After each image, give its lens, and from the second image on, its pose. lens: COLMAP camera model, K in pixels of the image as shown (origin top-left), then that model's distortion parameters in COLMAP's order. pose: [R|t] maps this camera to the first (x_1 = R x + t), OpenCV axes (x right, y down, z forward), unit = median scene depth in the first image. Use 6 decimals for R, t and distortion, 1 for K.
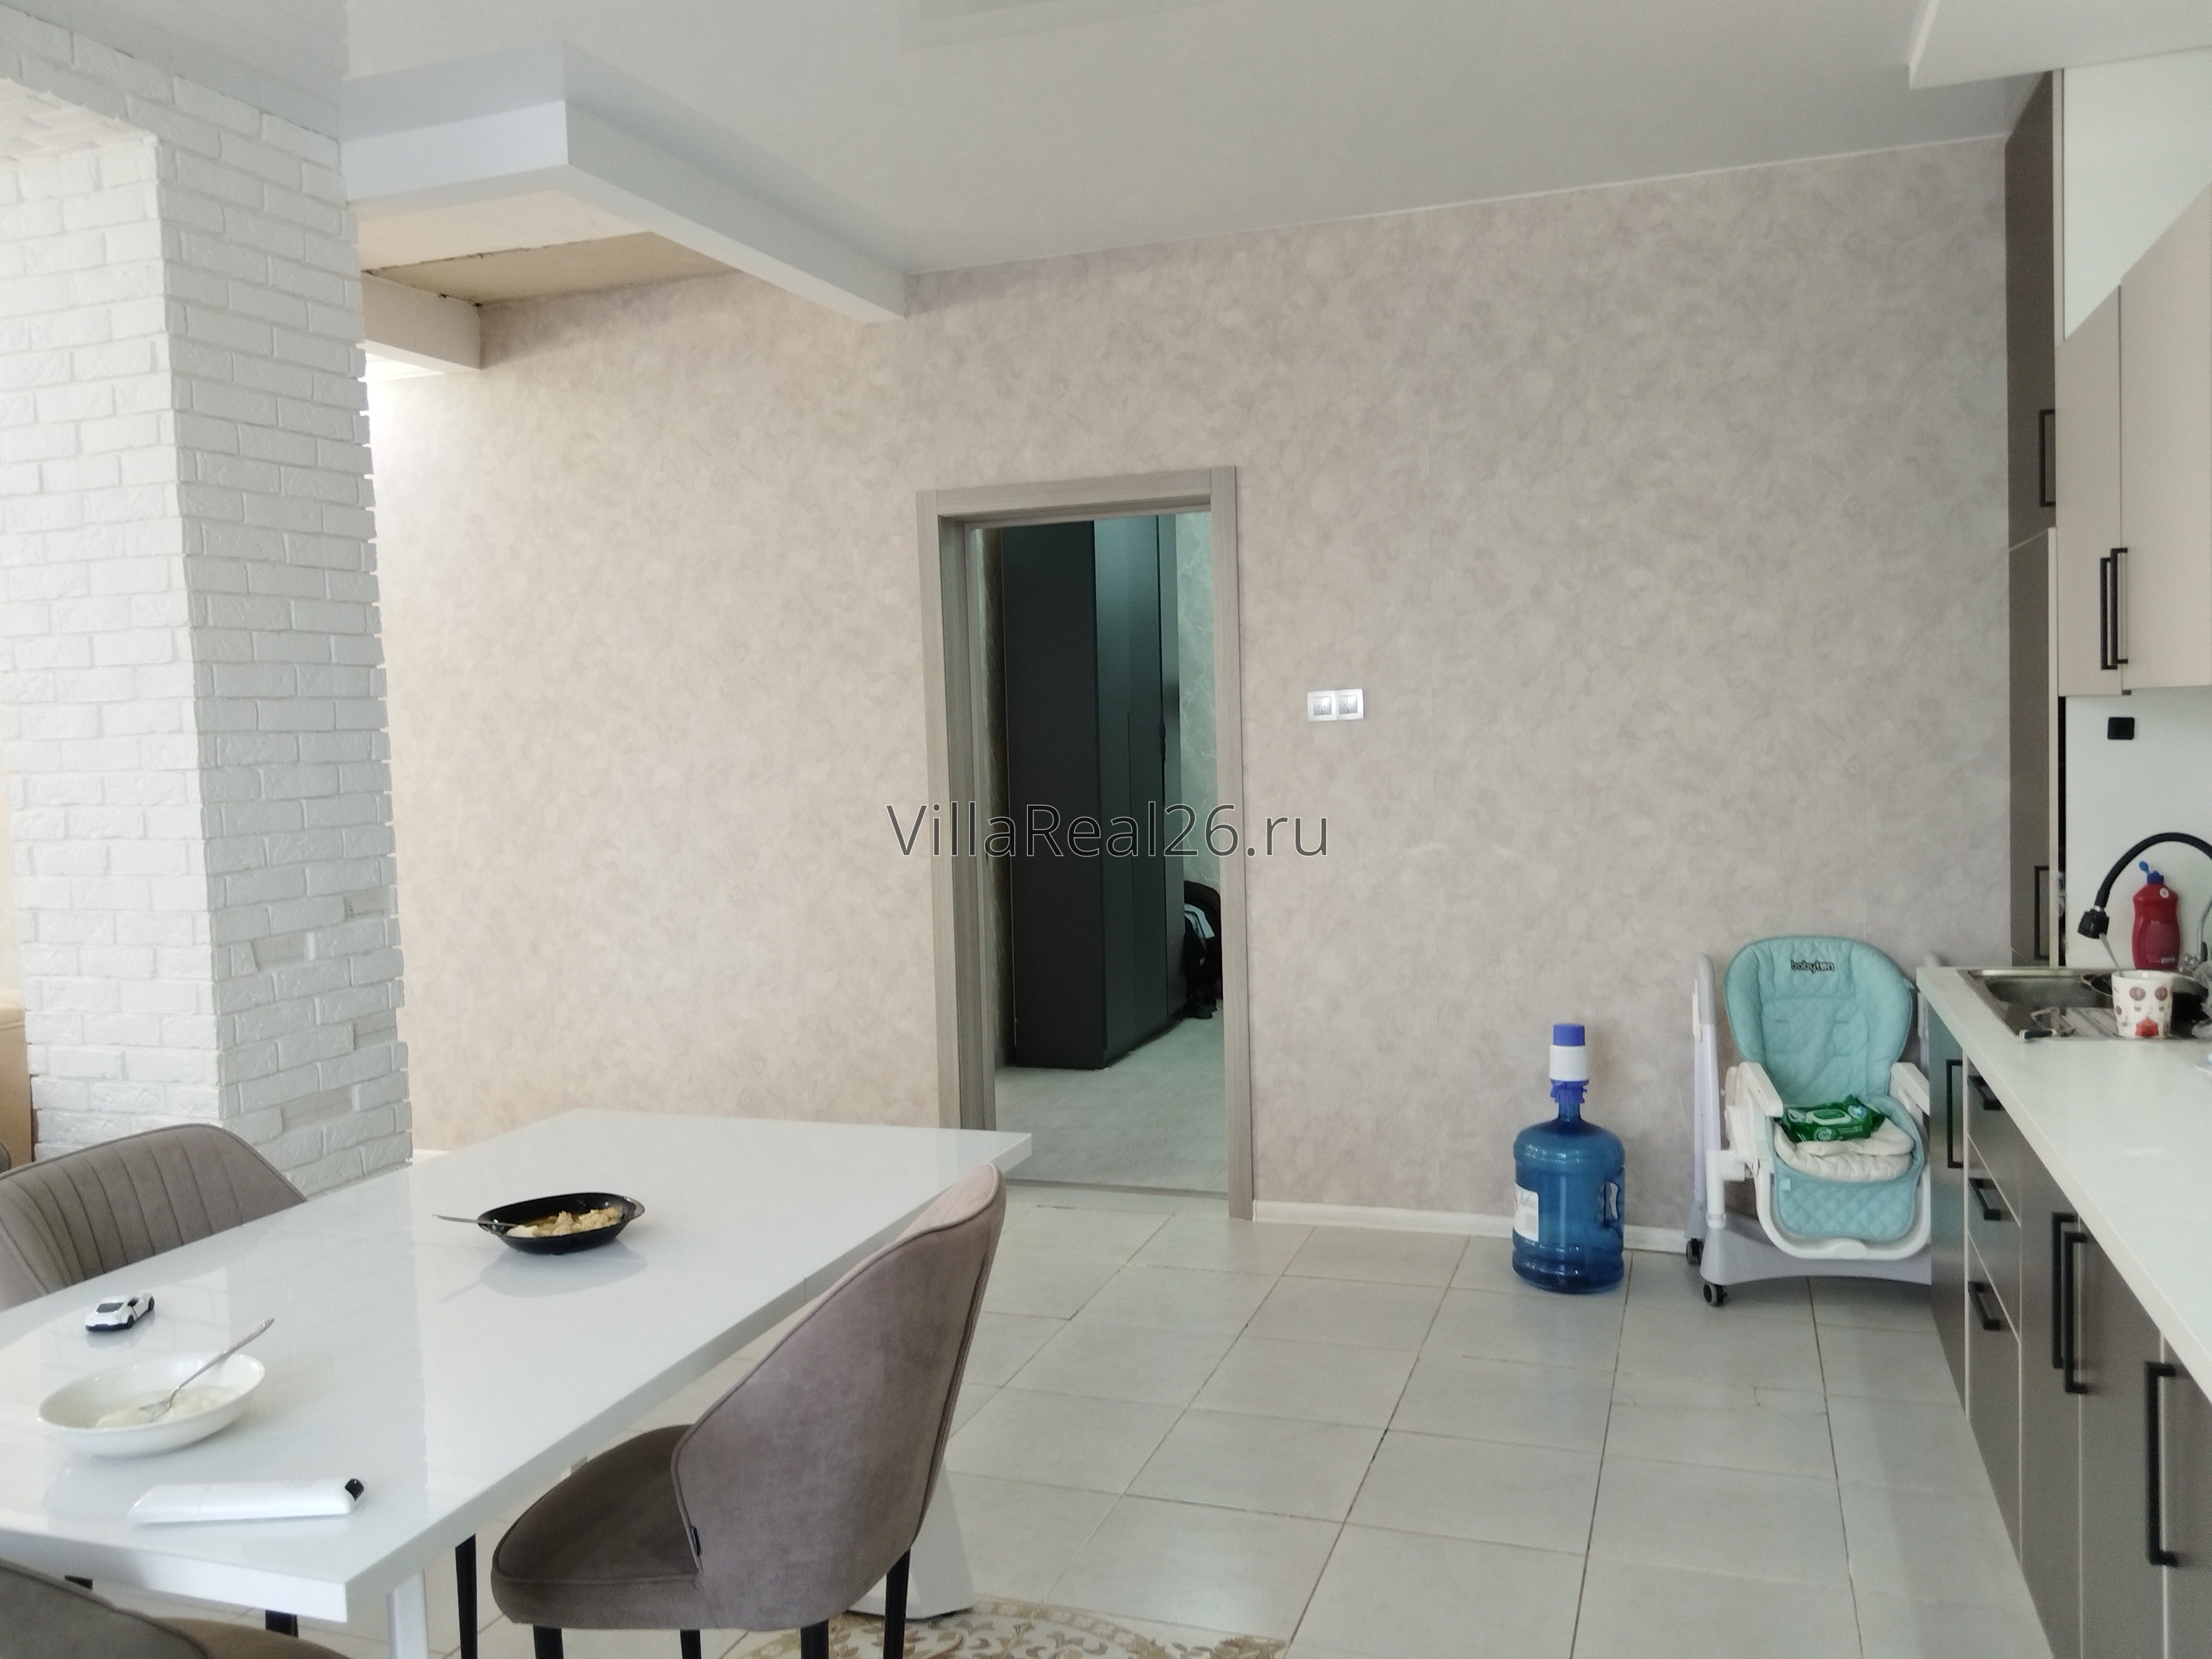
lens RADIAL K [[1766.2, 0, 1082.9], [0, 1766.2, 821.4], [0, 0, 1]] dist [0.002107, 0.004385]
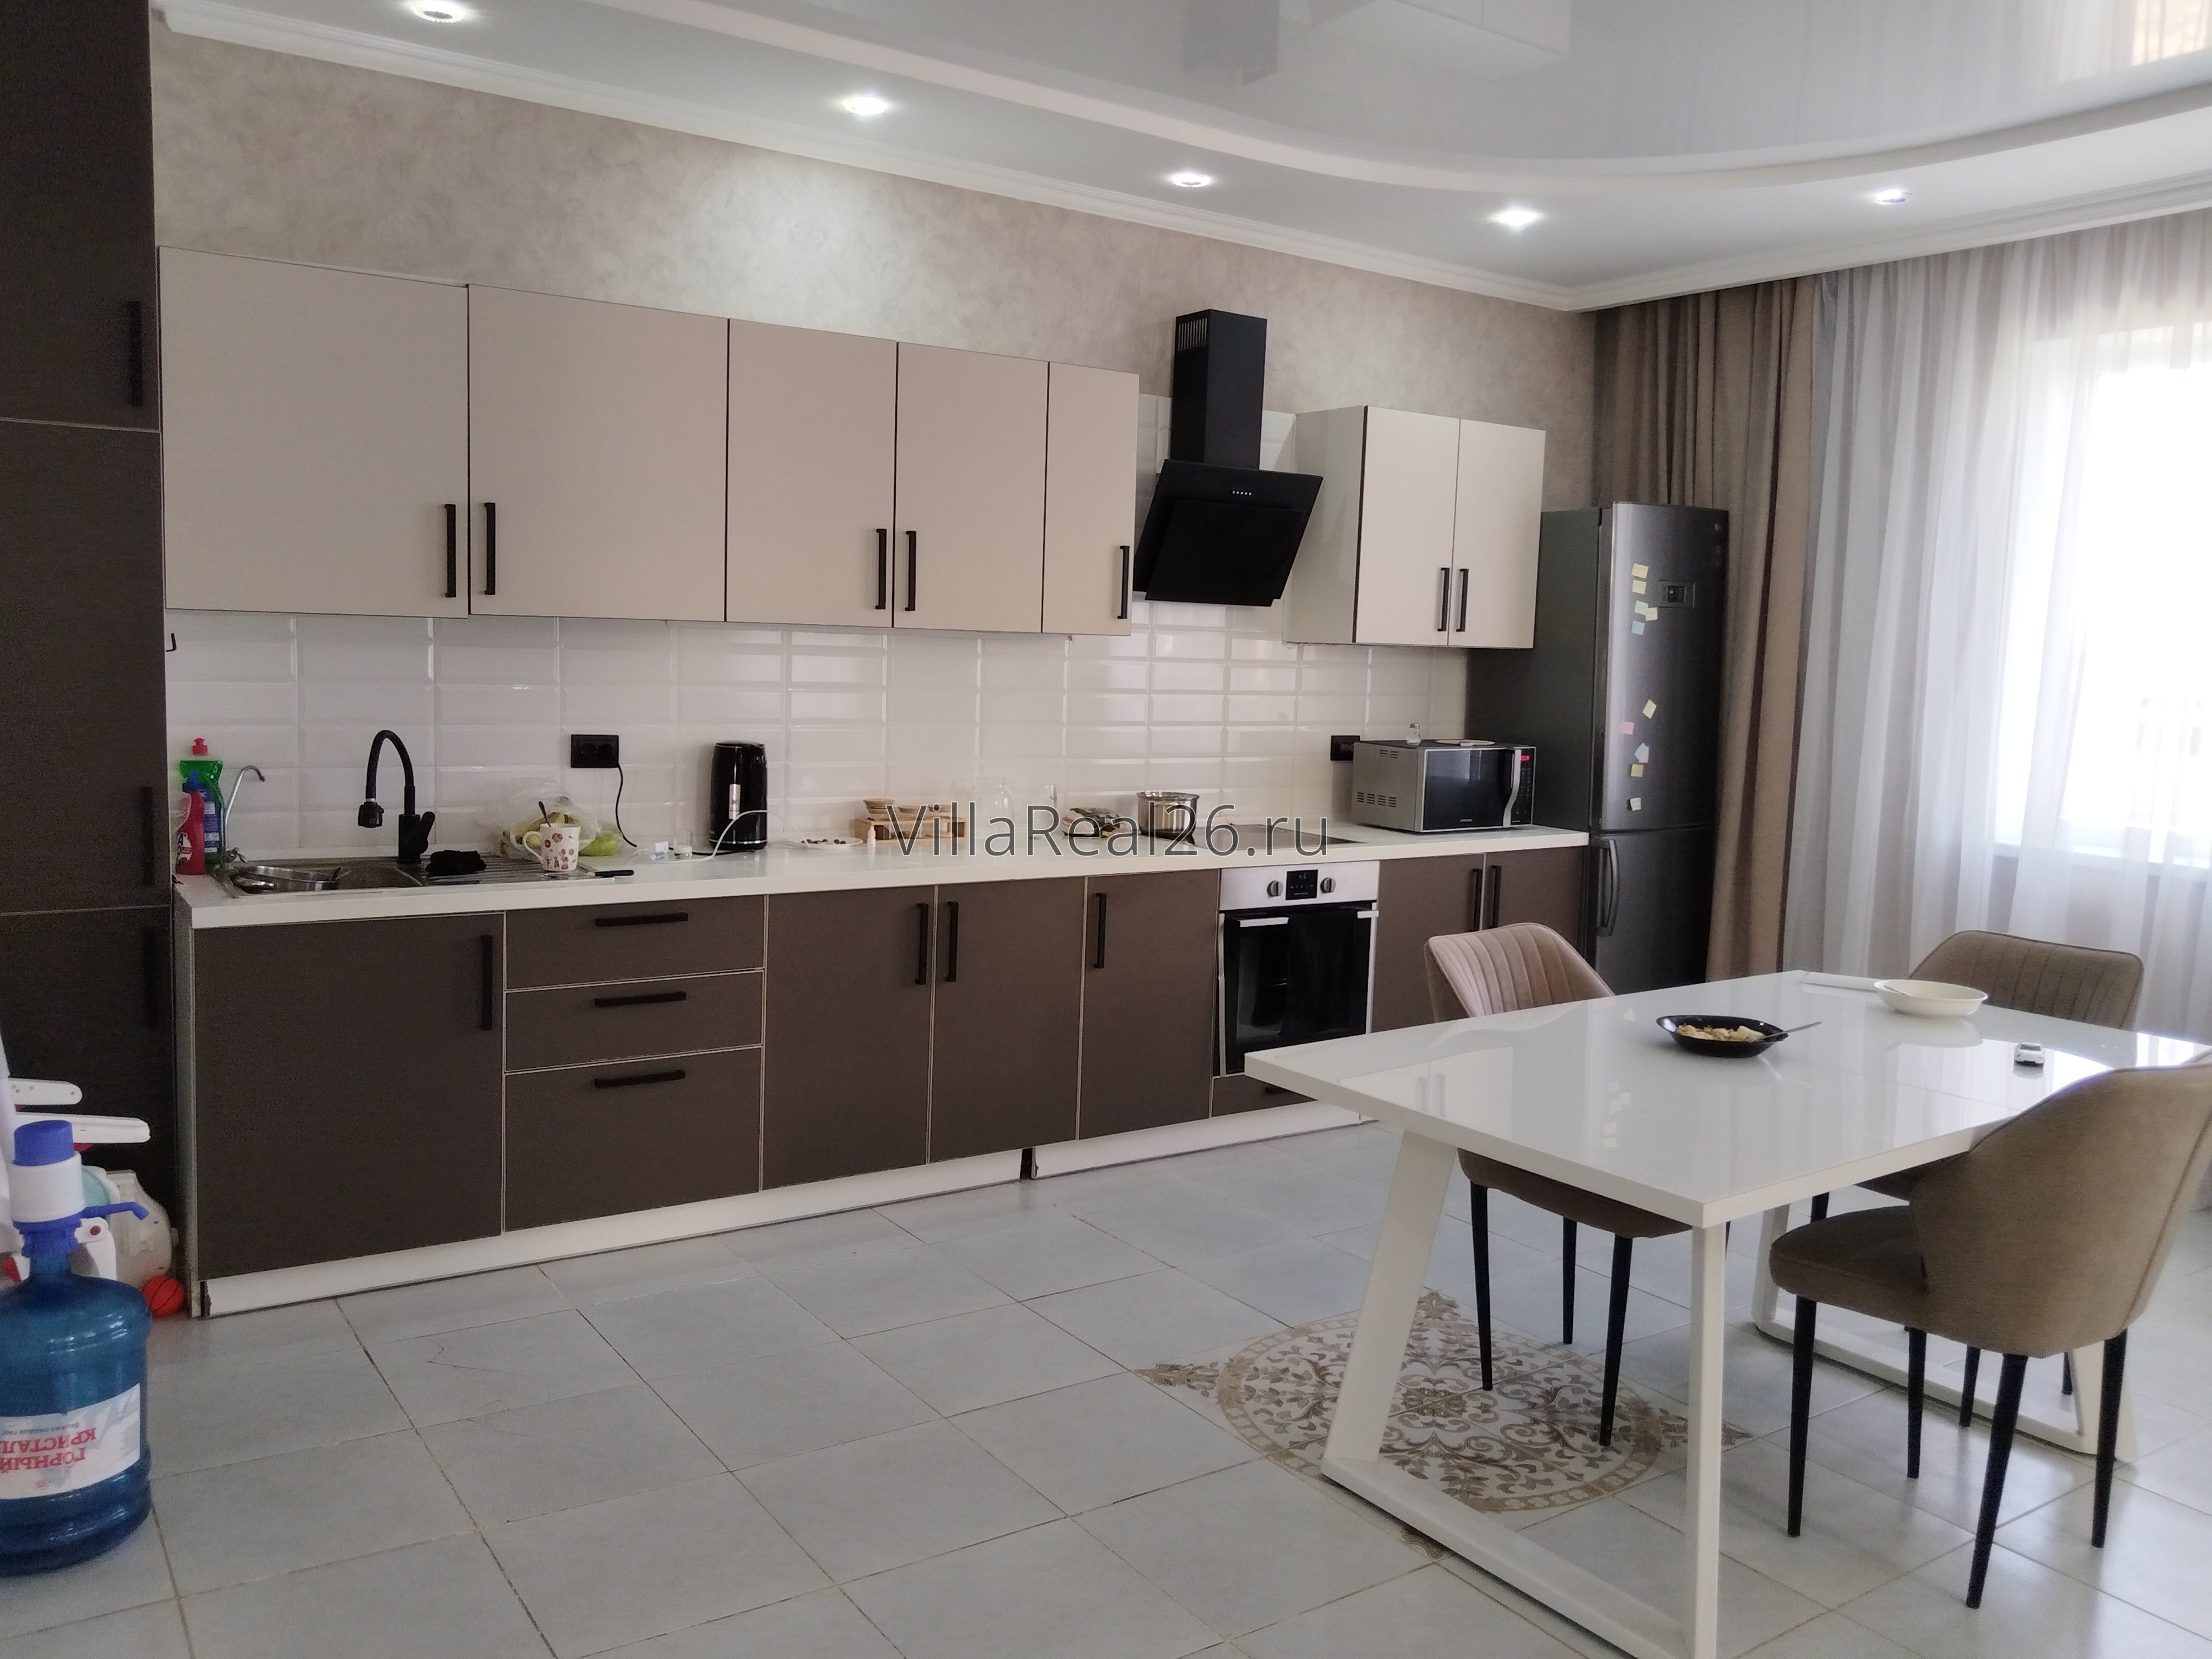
lens RADIAL K [[1741.0, 0, 1104.0], [0, 1741.0, 824.0], [0, 0, 1]] dist [-0.007401, -0.003051]
pose [[-0.812479, -0.060332, 0.579861, -0.453443], [0.024982, 0.990114, 0.138021, -0.076489], [-0.582456, 0.126625, -0.802939, 1.570038]]
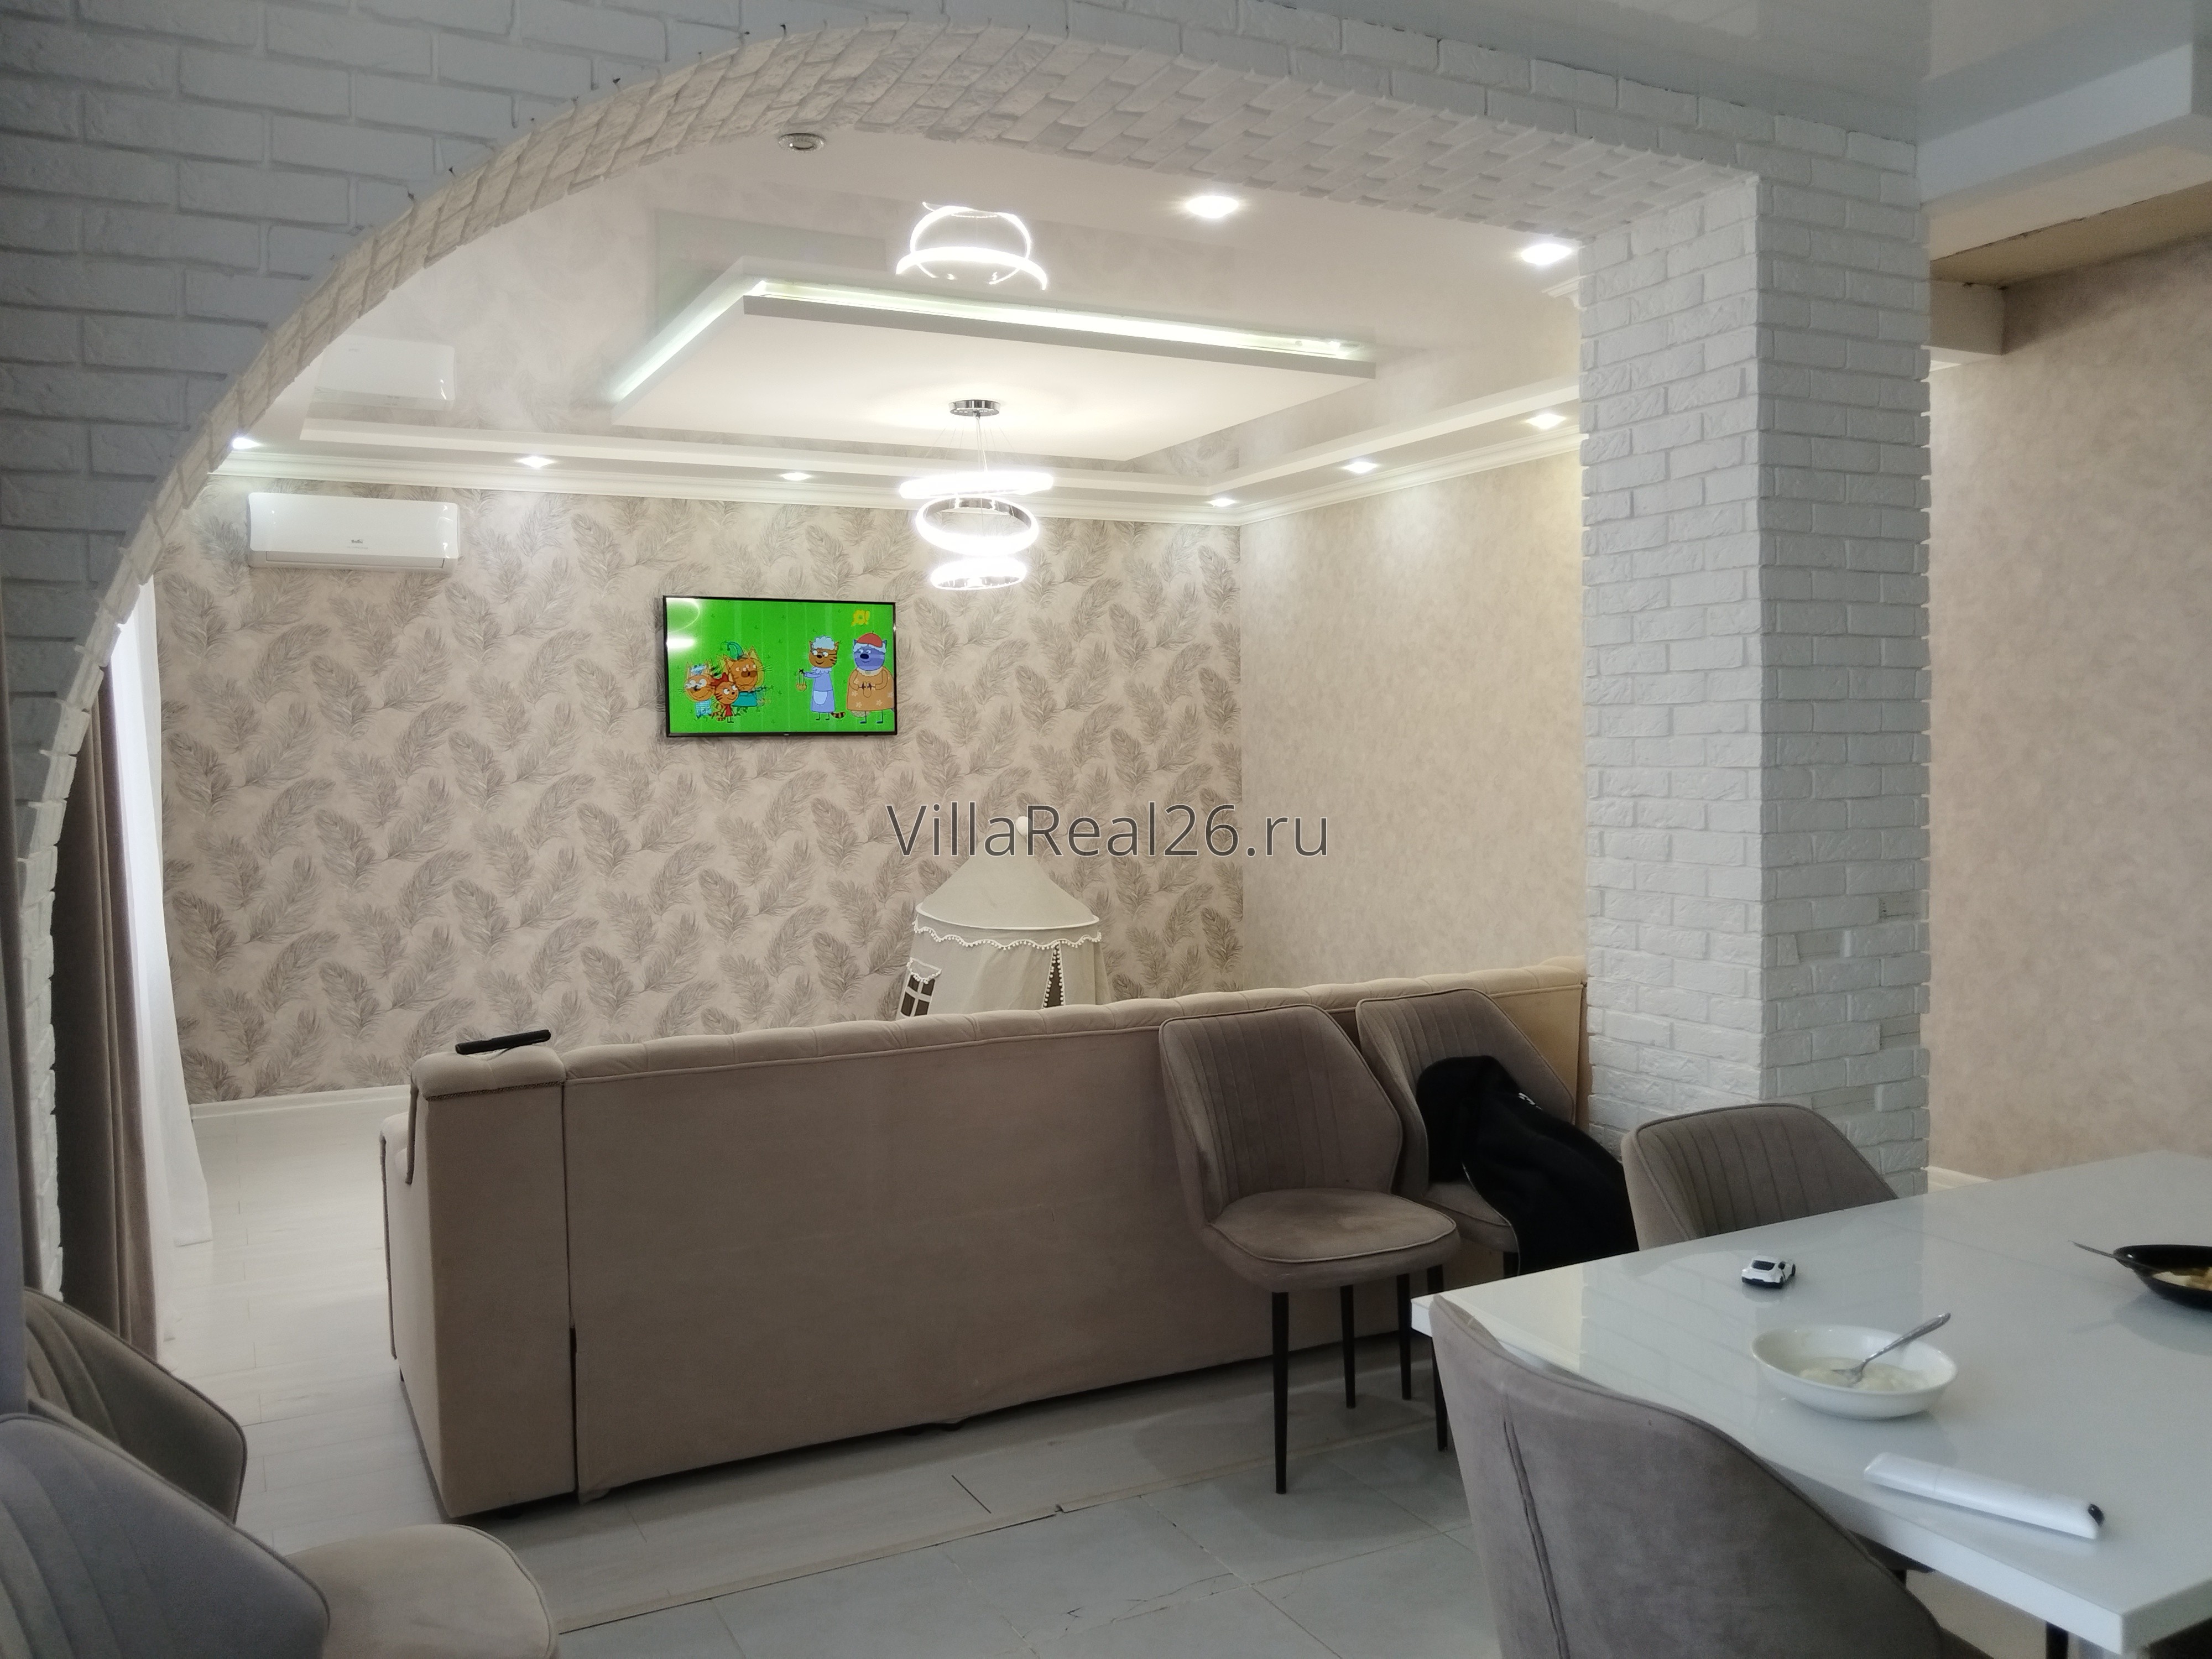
lens RADIAL K [[1746.4, 0, 1095.1], [0, 1746.4, 825.1], [0, 0, 1]] dist [0.003337, -0.003951]
pose [[0.732168, 0.049873, -0.679296, -0.074378], [-0.047379, 0.998629, 0.022252, 0.000441], [0.679475, 0.015892, 0.733527, -0.037914]]
